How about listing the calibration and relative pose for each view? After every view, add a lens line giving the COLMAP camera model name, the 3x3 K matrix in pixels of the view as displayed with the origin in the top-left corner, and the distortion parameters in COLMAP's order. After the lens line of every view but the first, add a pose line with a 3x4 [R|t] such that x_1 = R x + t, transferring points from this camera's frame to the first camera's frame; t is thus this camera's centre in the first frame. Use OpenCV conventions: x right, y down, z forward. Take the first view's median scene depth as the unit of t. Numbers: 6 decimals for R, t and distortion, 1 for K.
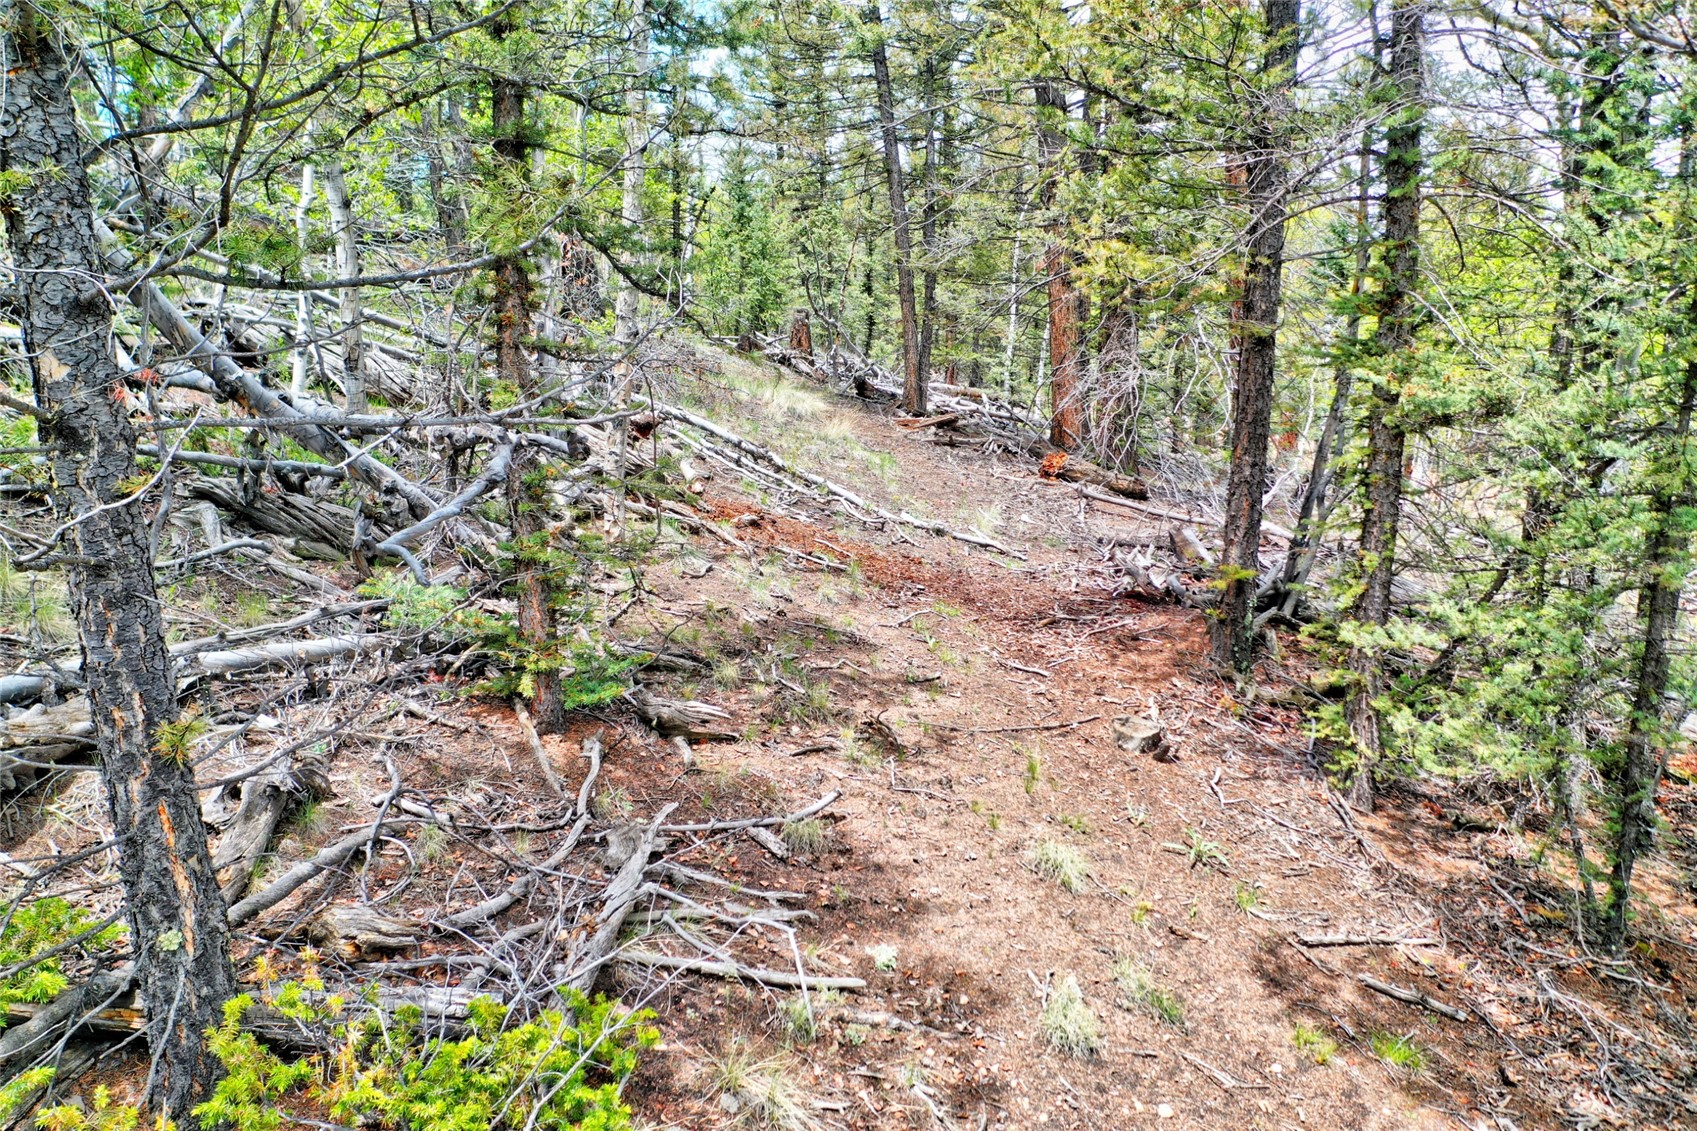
lens RADIAL K [[1326.8, 0, 851.2], [0, 1326.8, 570.6], [0, 0, 1]] dist [-0.019207, 0.008866]
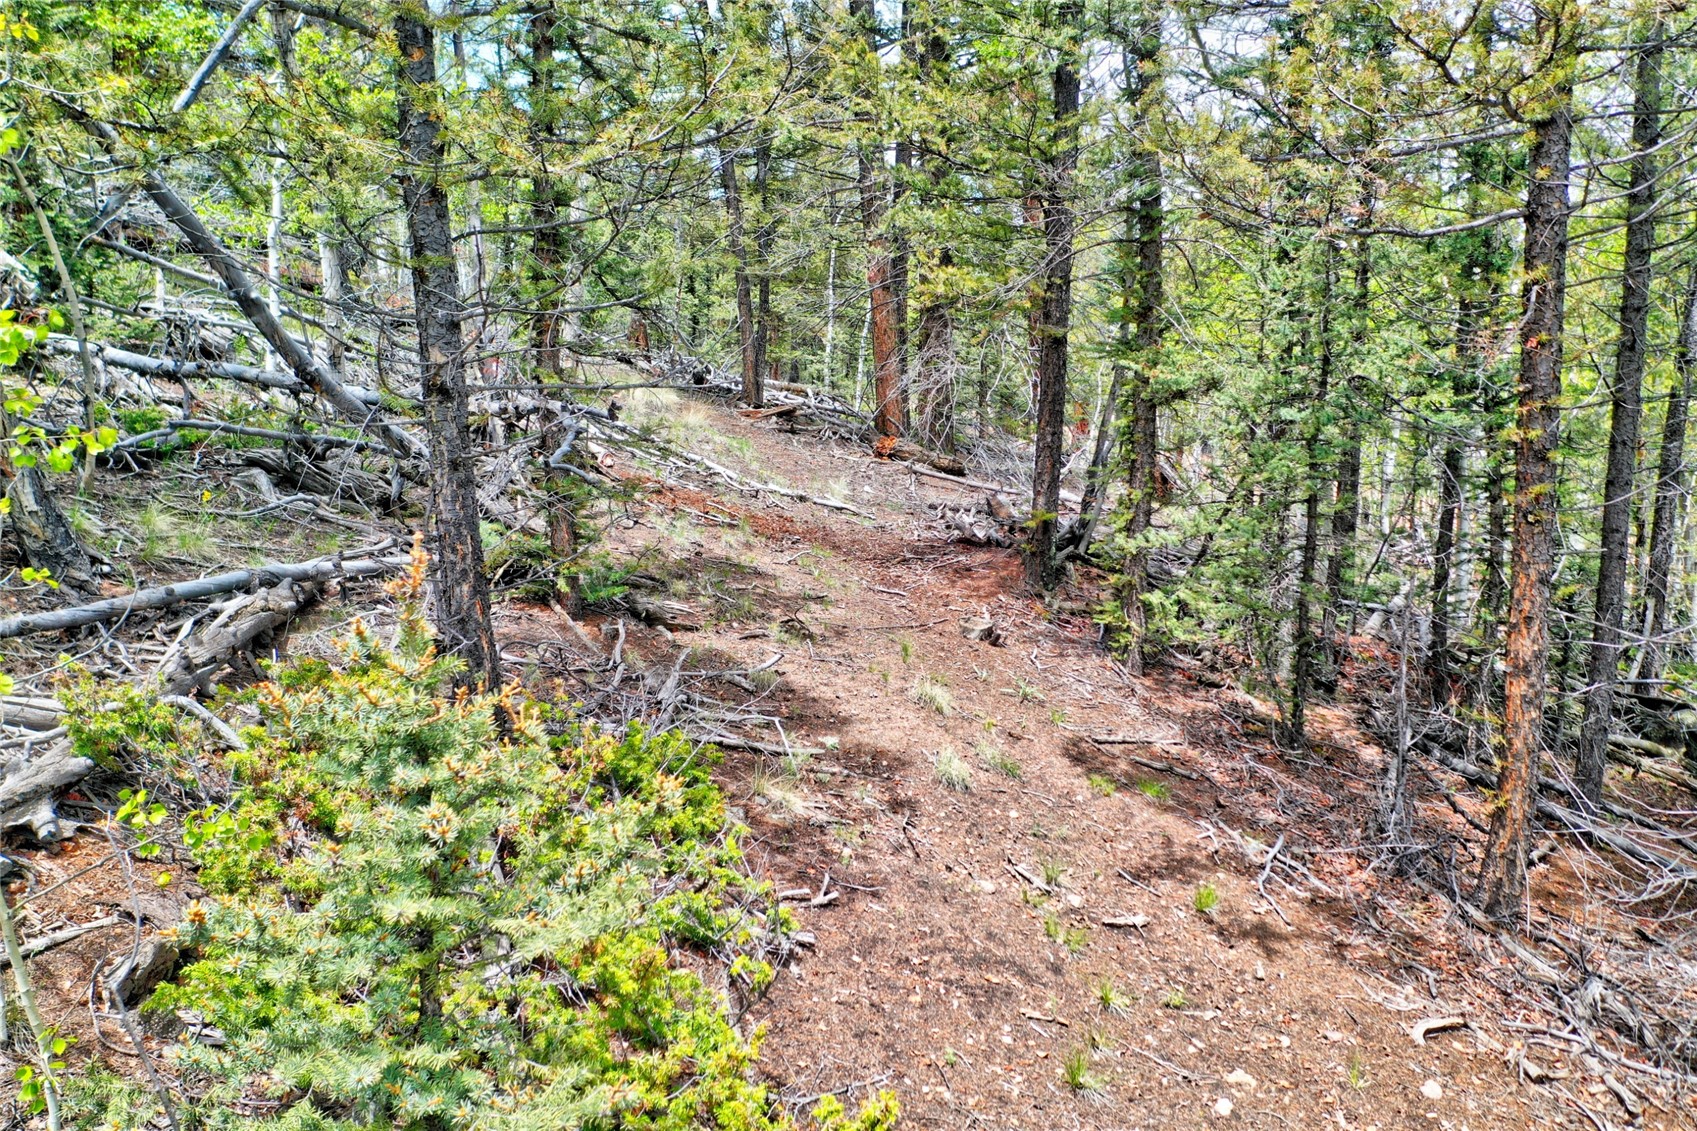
lens RADIAL K [[1326.8, 0, 851.2], [0, 1326.8, 570.6], [0, 0, 1]] dist [-0.019207, 0.008866]
pose [[0.989341, -0.025404, 0.143382, -0.096973], [0.025236, 0.999677, 0.002989, 0.051289], [-0.143412, 0.000662, 0.989663, -0.305035]]
